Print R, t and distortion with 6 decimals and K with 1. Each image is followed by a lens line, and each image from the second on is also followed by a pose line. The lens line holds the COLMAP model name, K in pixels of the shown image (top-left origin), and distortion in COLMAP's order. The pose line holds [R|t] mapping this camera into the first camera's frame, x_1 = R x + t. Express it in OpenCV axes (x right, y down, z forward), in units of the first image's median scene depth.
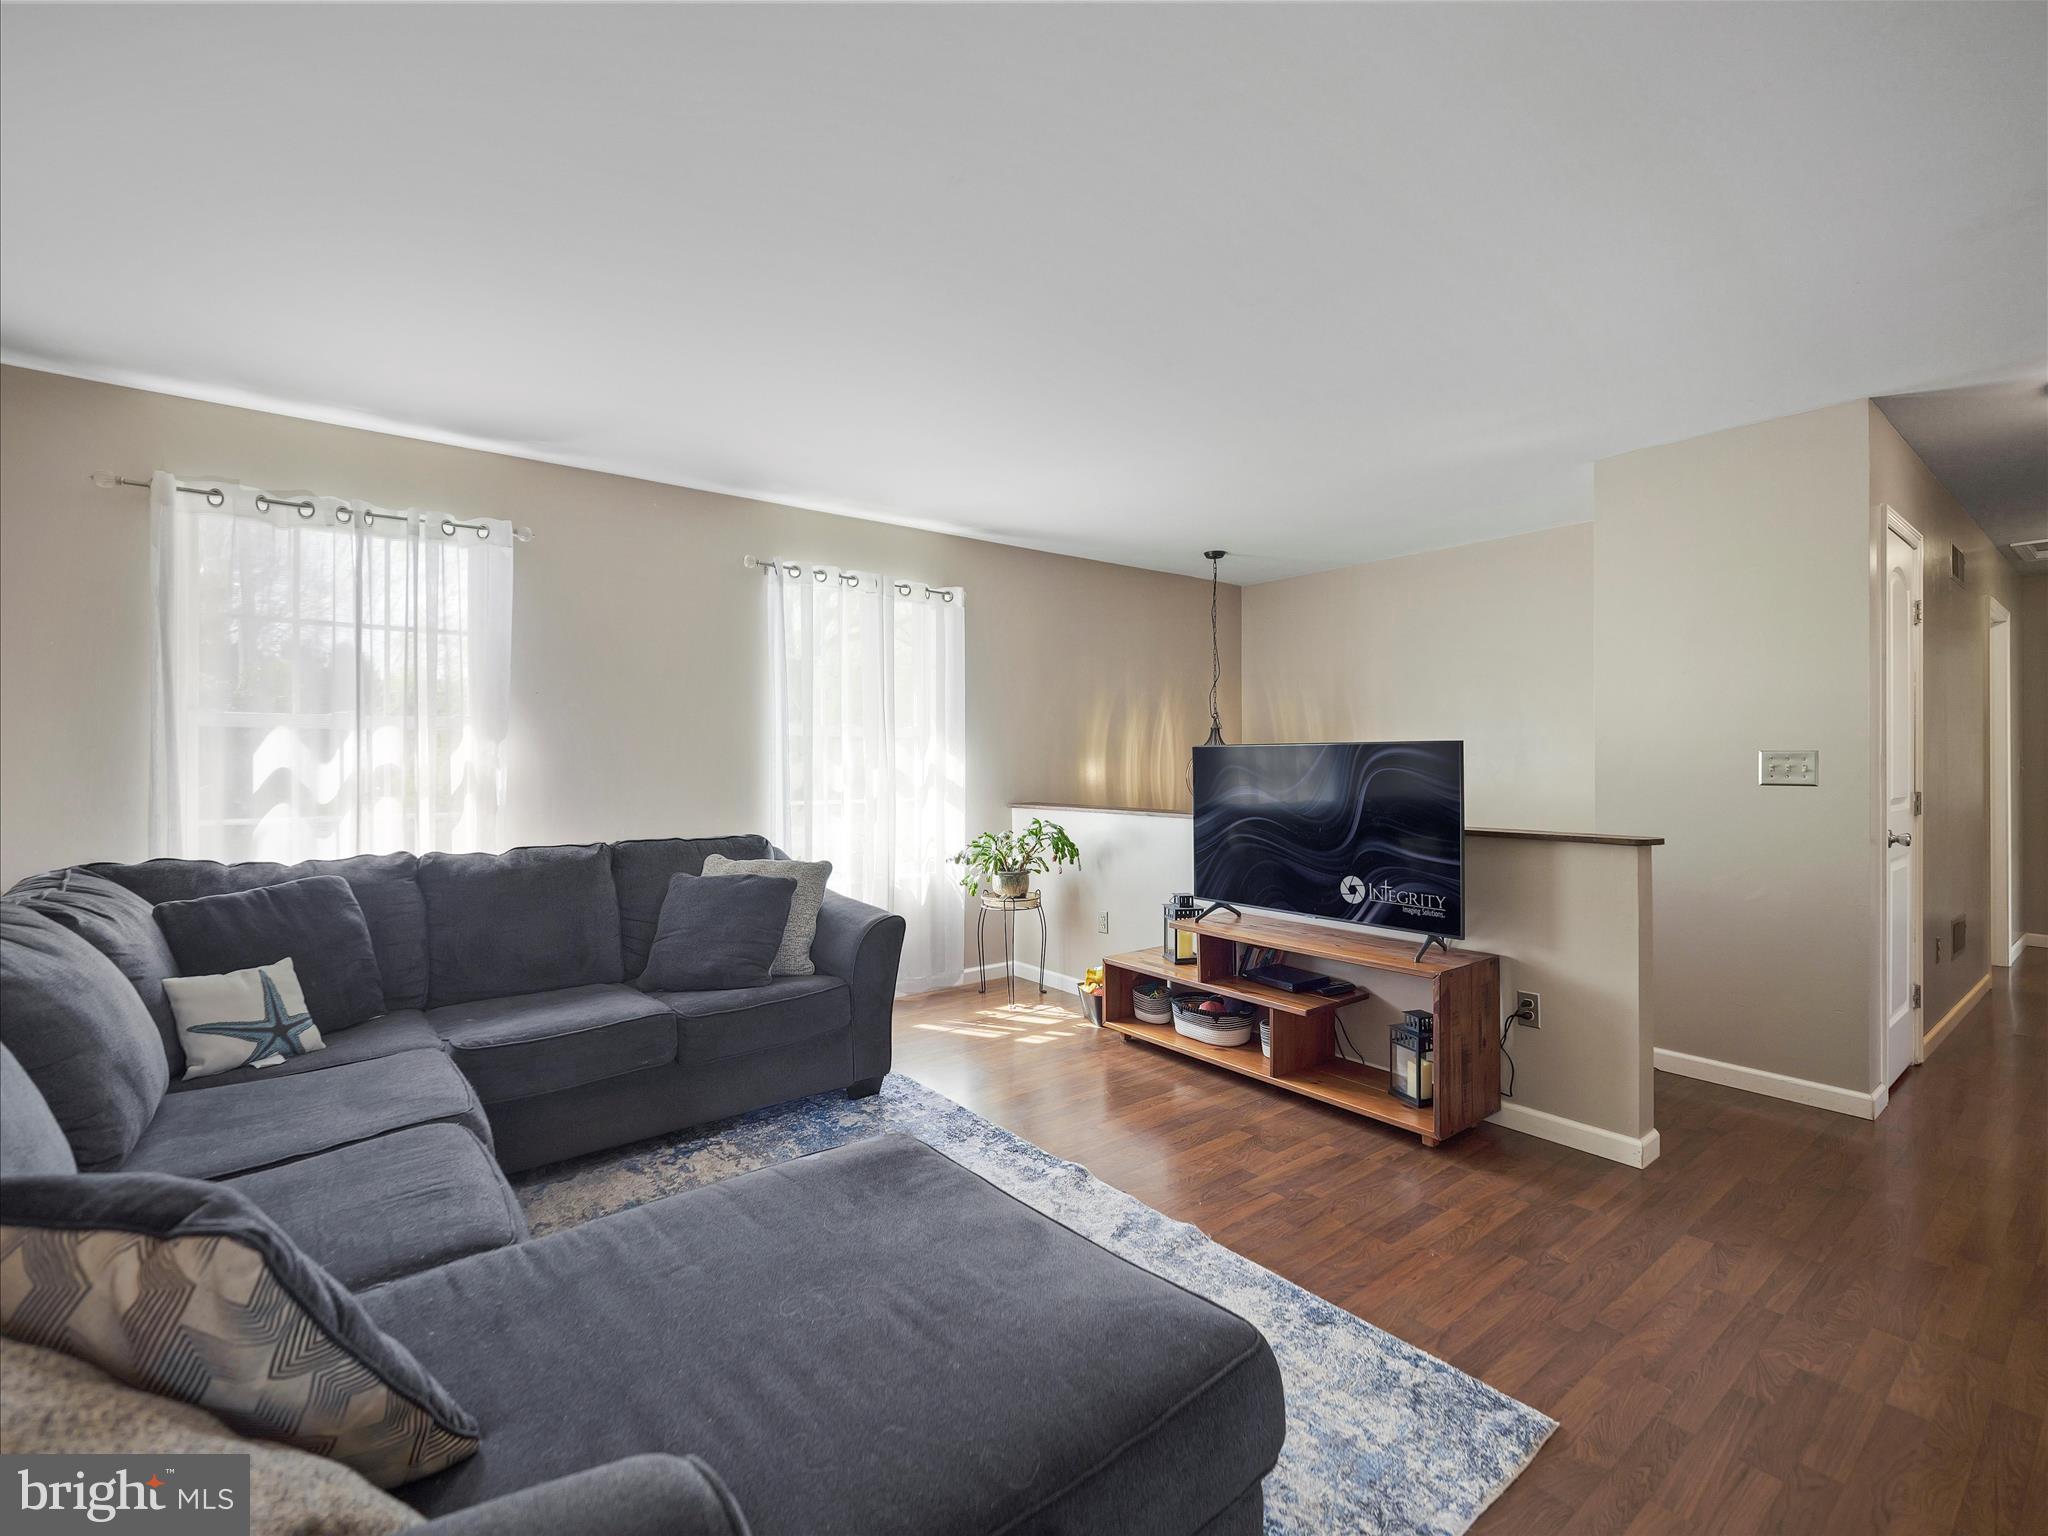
lens RADIAL K [[917.8, 0, 1016.6], [0, 917.8, 759.8], [0, 0, 1]] dist [0.003225, -0.000479]
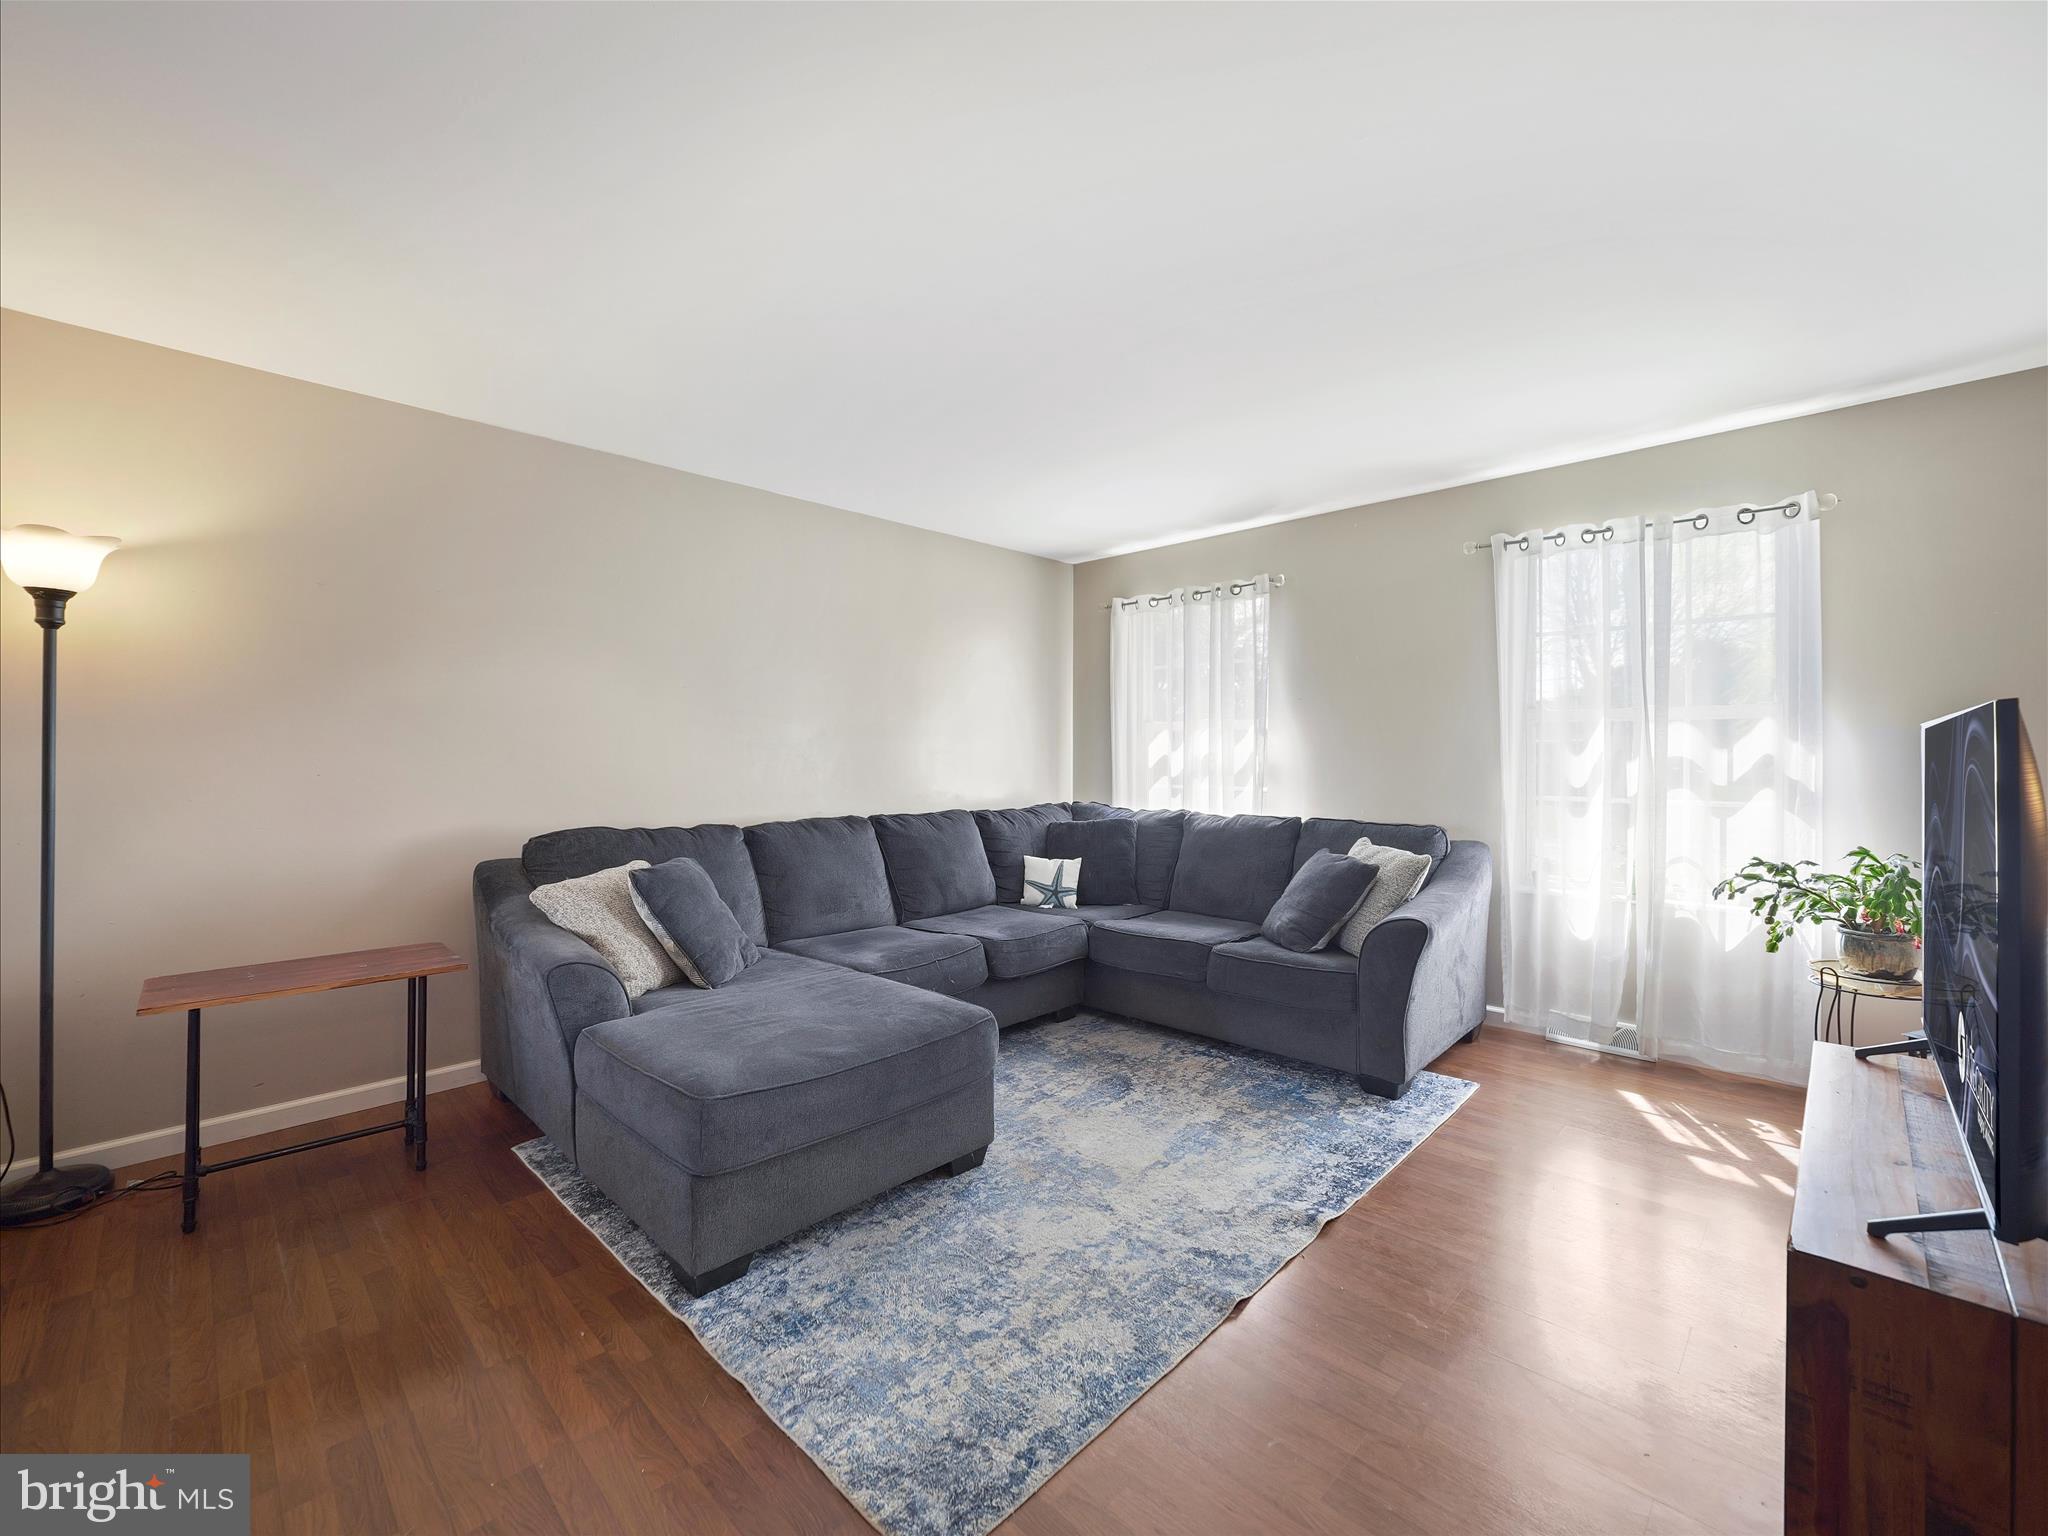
lens RADIAL K [[847.1, 0, 1014.5], [0, 847.1, 764.0], [0, 0, 1]] dist [-0.013192, -0.000138]
pose [[0.125460, 0.013142, -0.992012, 0.728391], [-0.001497, 0.999914, 0.013057, 0.004005], [0.992097, -0.000153, 0.125469, 0.546654]]
